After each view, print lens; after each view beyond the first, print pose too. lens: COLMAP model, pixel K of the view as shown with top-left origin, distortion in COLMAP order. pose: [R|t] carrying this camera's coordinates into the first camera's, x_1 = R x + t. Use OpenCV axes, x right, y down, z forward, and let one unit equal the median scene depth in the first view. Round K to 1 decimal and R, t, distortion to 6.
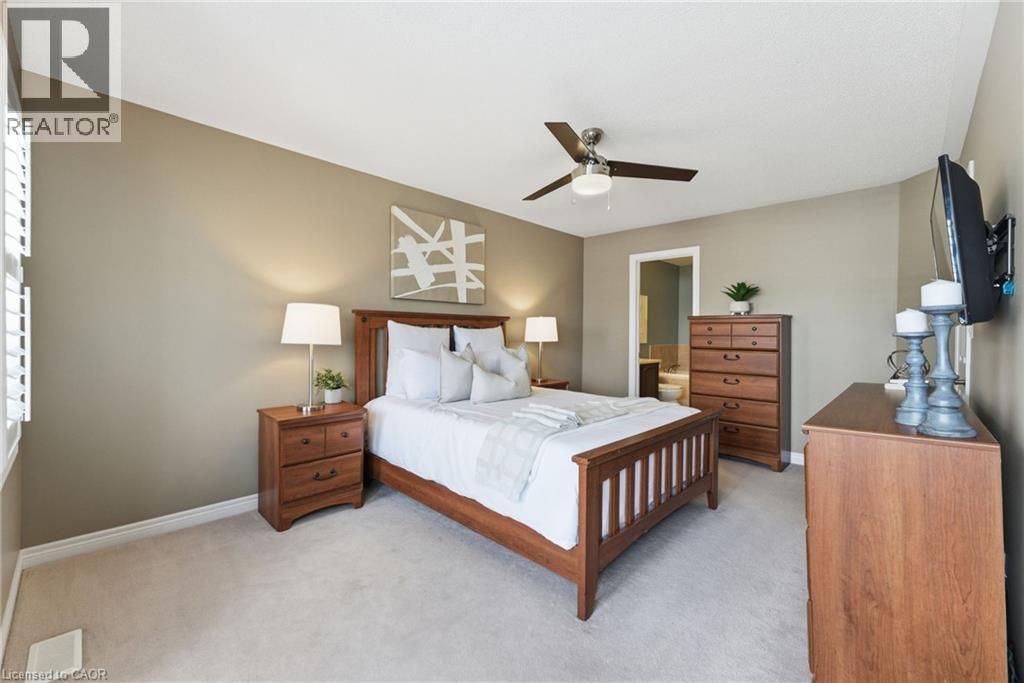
lens RADIAL K [[426.8, 0, 512.4], [0, 426.8, 339.0], [0, 0, 1]] dist [0.000497, 0.000050]
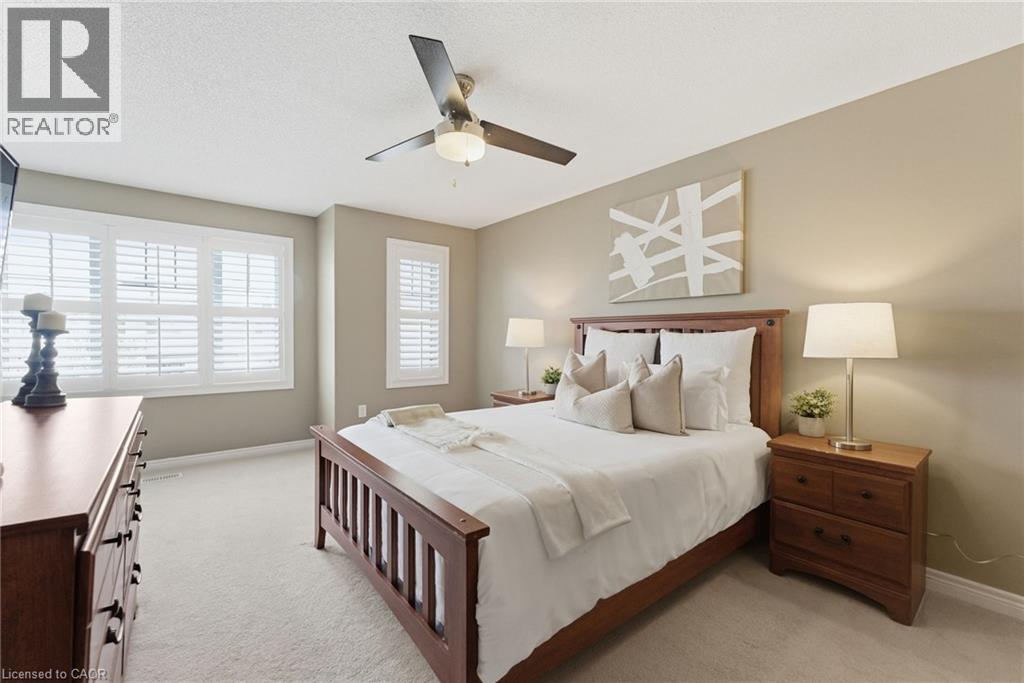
lens RADIAL K [[426.8, 0, 512.4], [0, 426.8, 339.0], [0, 0, 1]] dist [0.000497, 0.000050]
pose [[-0.135442, -0.005685, -0.990769, 0.654270], [-0.023026, 0.999732, -0.002589, -0.005974], [0.990518, 0.022463, -0.135536, 0.834488]]
